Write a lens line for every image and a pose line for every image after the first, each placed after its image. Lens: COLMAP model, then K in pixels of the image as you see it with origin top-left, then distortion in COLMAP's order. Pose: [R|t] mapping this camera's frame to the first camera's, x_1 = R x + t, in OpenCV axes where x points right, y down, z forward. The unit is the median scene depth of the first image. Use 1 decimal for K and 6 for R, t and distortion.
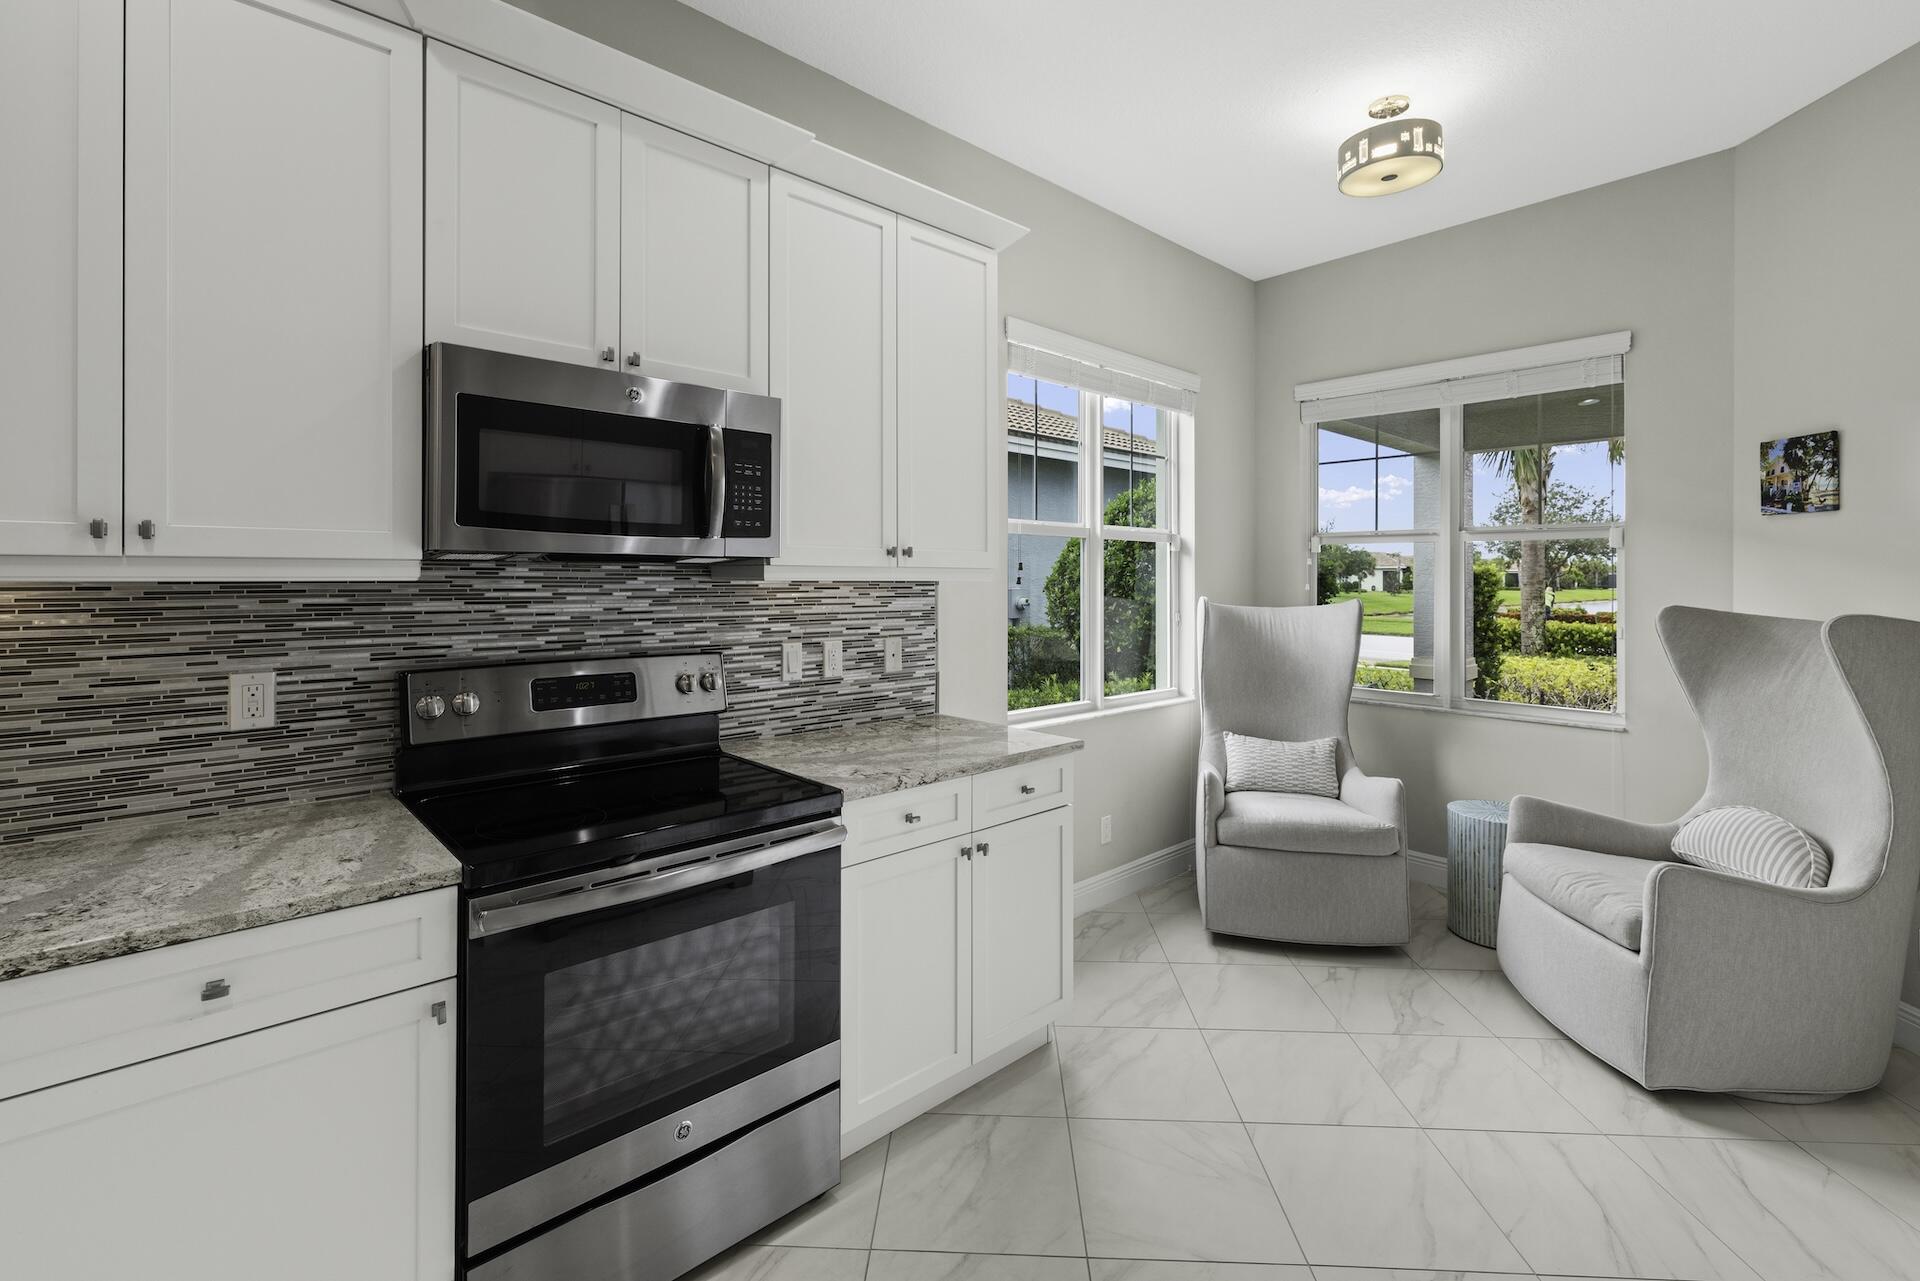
lens RADIAL K [[841.3, 0, 943.4], [0, 841.3, 572.0], [0, 0, 1]] dist [-0.000355, -0.000421]
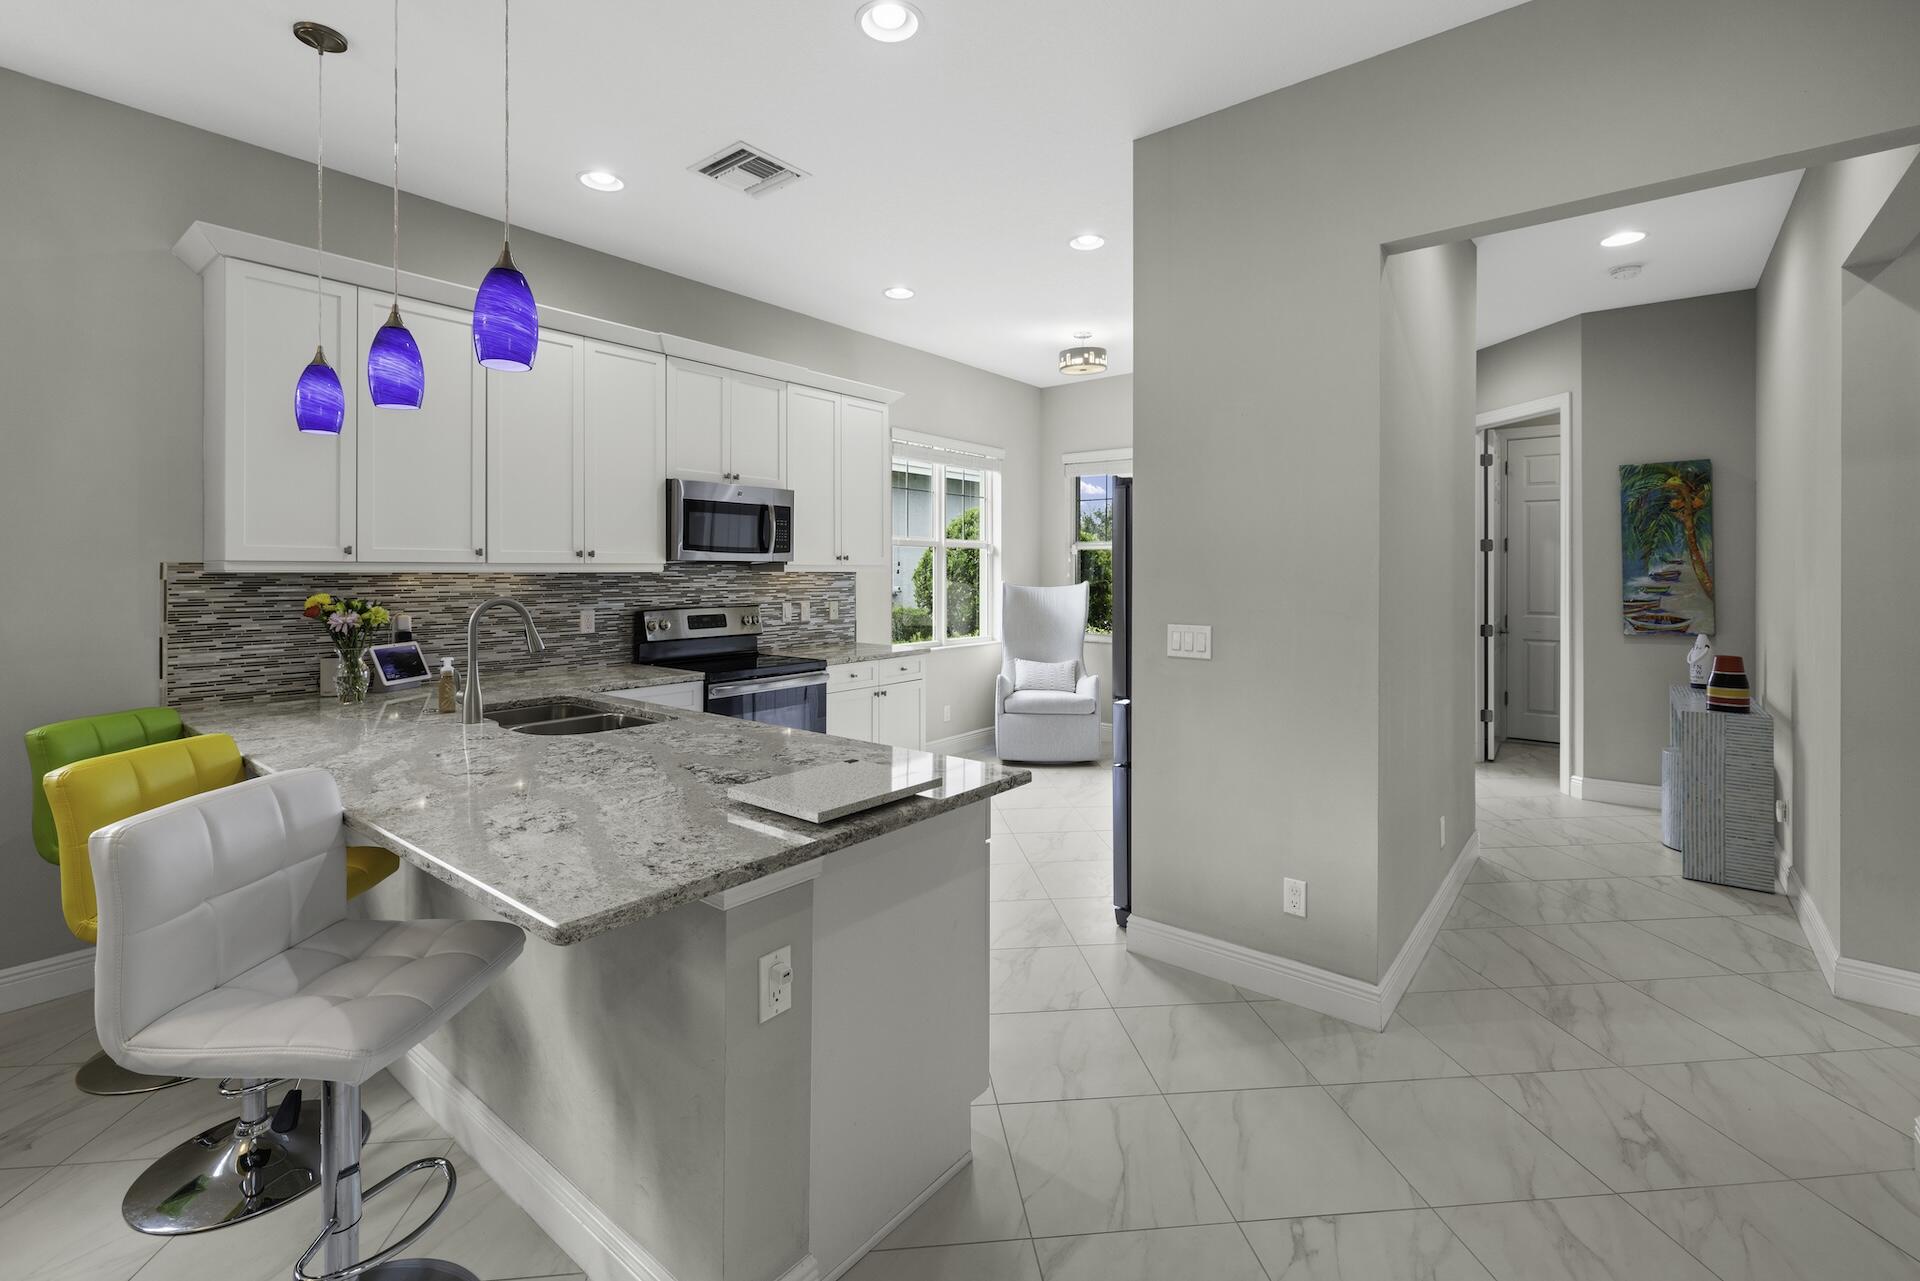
lens RADIAL K [[841.3, 0, 947.3], [0, 841.3, 570.3], [0, 0, 1]] dist [-0.000355, -0.000421]
pose [[0.987398, -0.001878, 0.158248, -0.124644], [0.000605, 0.999967, 0.008093, -0.010056], [-0.158258, -0.007895, 0.987366, -1.088075]]
